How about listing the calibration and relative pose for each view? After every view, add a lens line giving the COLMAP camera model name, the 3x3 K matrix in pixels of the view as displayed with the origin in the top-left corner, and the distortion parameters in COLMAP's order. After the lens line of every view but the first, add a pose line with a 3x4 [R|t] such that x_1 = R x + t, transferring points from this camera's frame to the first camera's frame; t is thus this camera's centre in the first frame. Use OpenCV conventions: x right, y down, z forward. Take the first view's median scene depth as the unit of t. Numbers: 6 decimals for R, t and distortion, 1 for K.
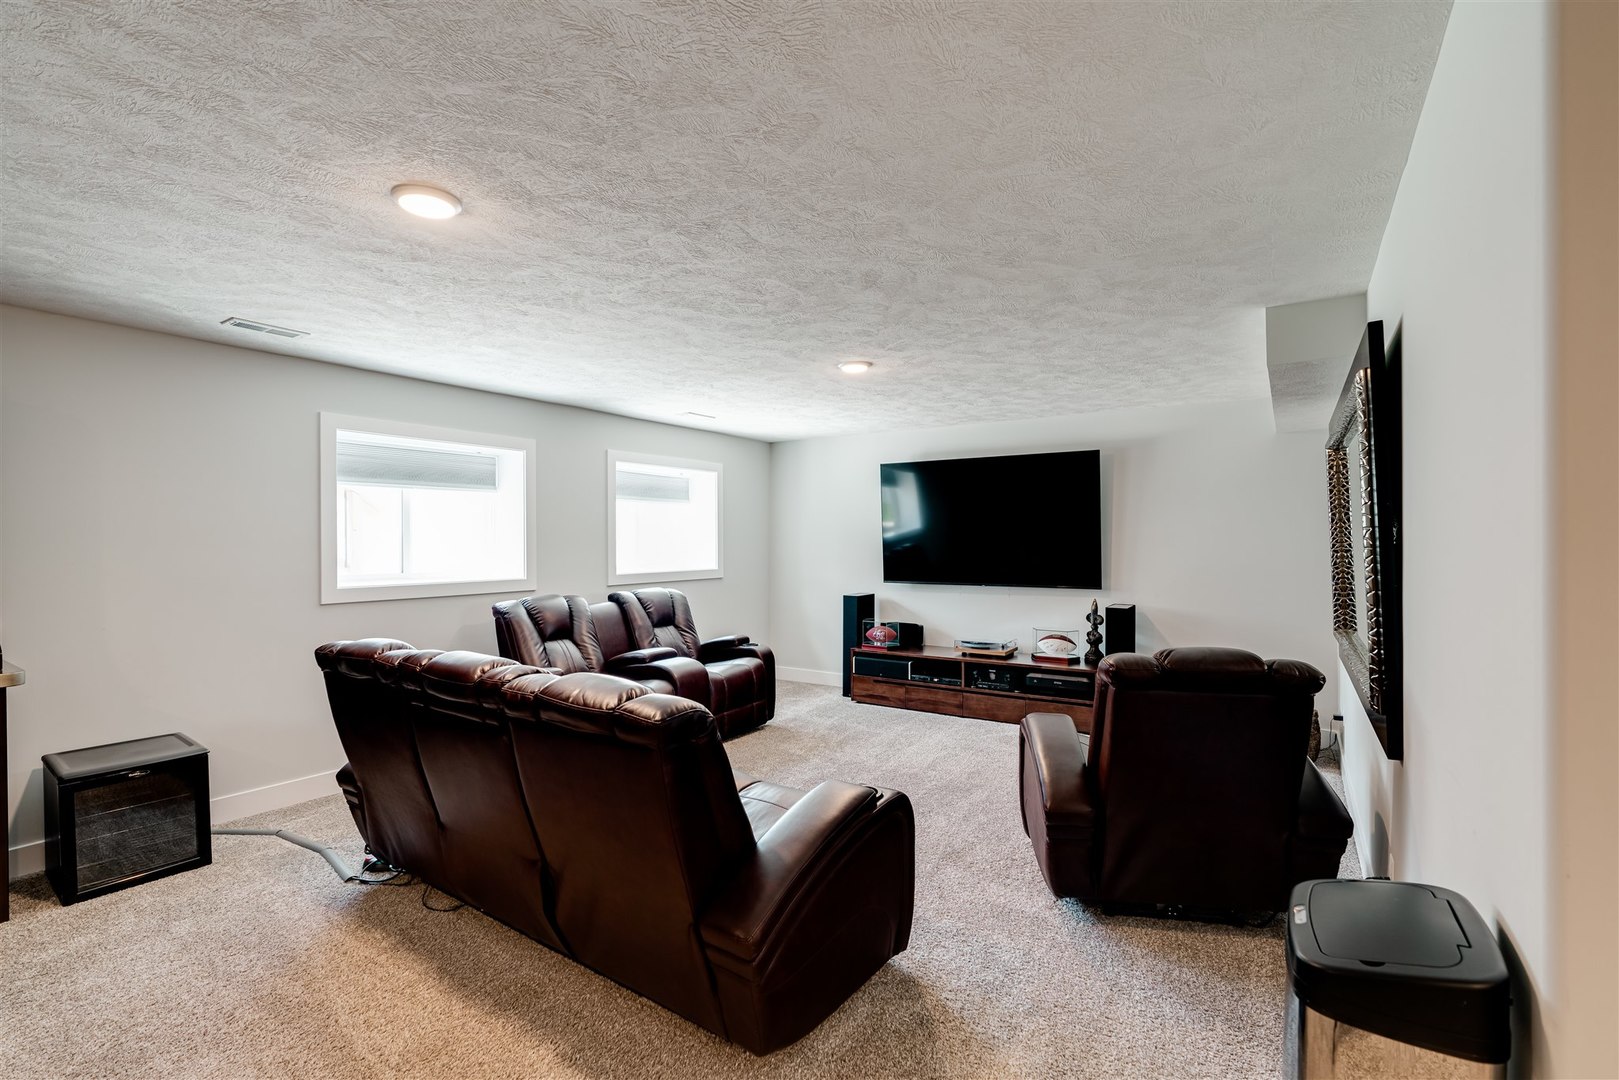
lens RADIAL K [[727.4, 0, 808.3], [0, 727.4, 536.1], [0, 0, 1]] dist [0.001789, 0.000606]
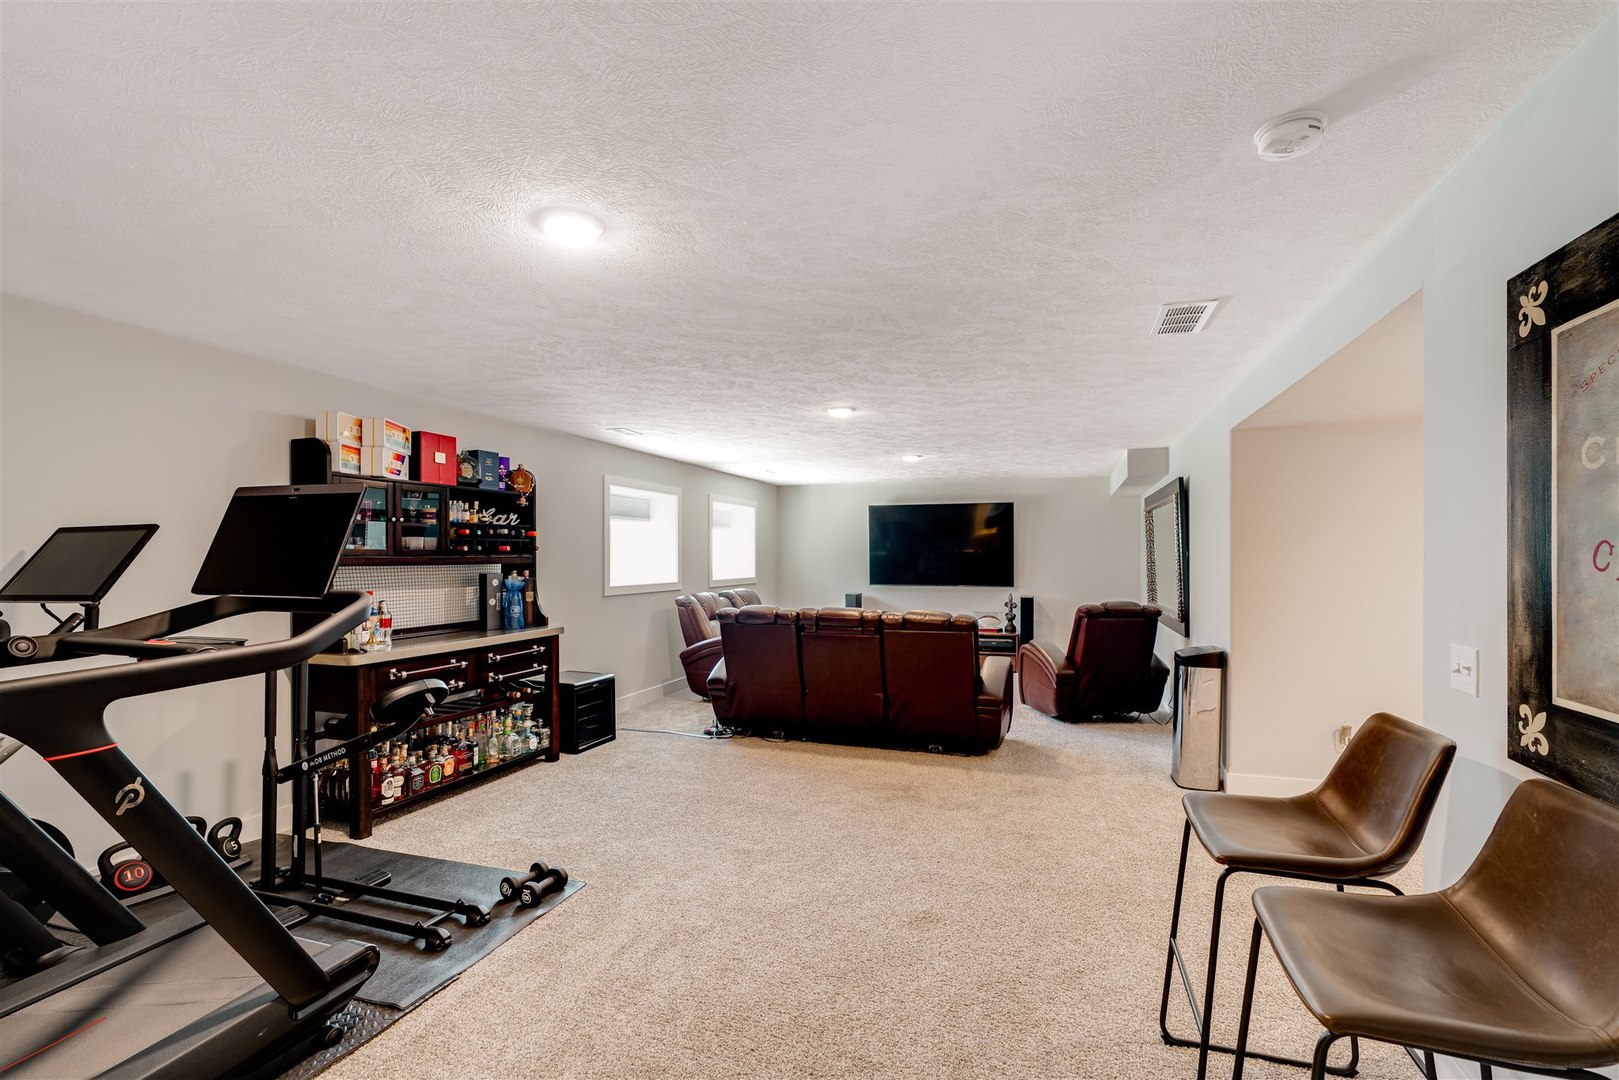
lens RADIAL K [[727.4, 0, 812.9], [0, 727.4, 557.6], [0, 0, 1]] dist [0.001789, 0.000606]
pose [[0.965915, 0.004035, 0.258827, -0.470179], [-0.007432, 0.999899, 0.012149, -0.010298], [-0.258751, -0.013658, 0.965847, -0.477945]]
